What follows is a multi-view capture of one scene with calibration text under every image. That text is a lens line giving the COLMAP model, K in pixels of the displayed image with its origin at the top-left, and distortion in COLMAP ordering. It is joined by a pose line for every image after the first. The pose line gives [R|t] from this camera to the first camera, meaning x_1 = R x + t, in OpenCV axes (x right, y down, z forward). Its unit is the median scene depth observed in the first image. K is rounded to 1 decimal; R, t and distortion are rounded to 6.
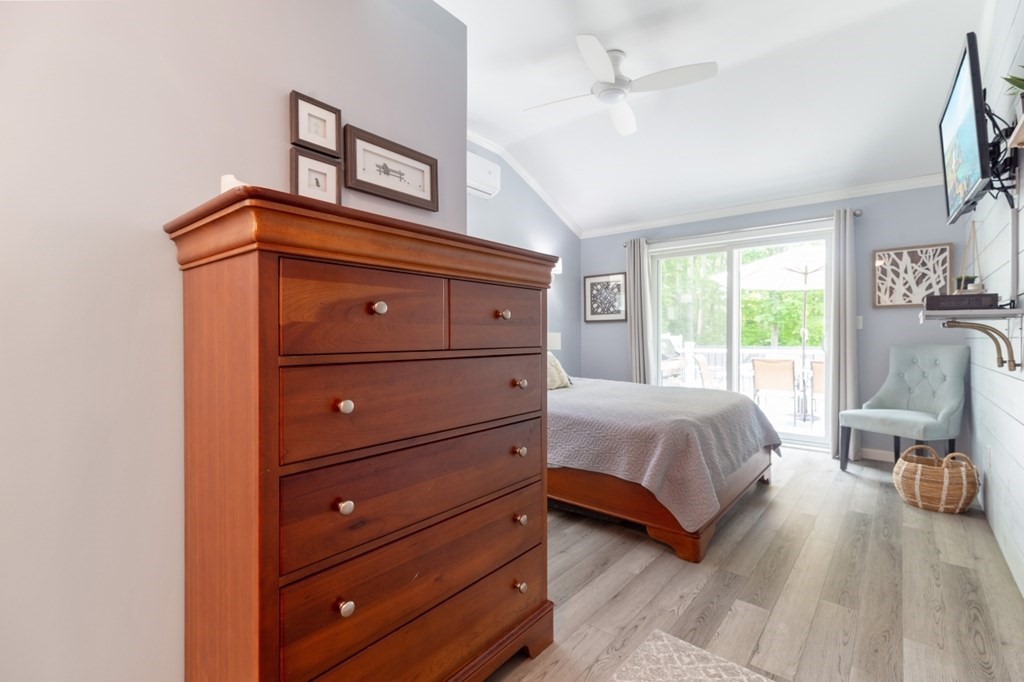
lens RADIAL K [[463.1, 0, 507.2], [0, 463.1, 334.9], [0, 0, 1]] dist [0.002803, -0.000080]
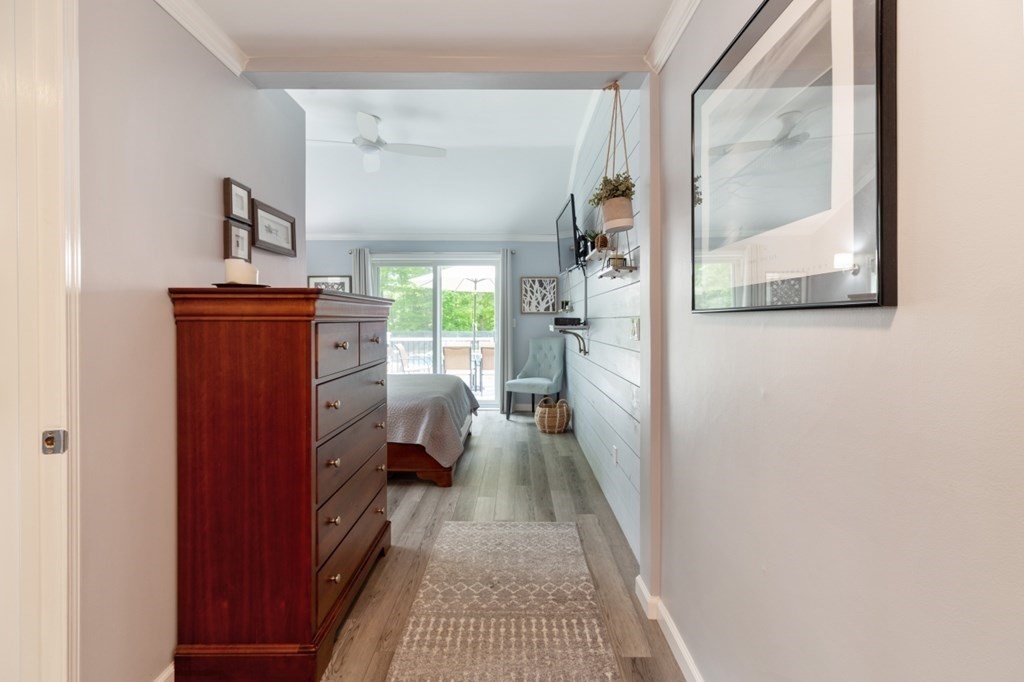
lens RADIAL K [[469.7, 0, 515.0], [0, 469.7, 319.4], [0, 0, 1]] dist [0.000268, 0.000004]
pose [[0.764511, -0.001275, 0.644610, -0.307226], [-0.000588, 0.999996, 0.002675, -0.054310], [-0.644611, -0.002424, 0.764507, -0.245092]]
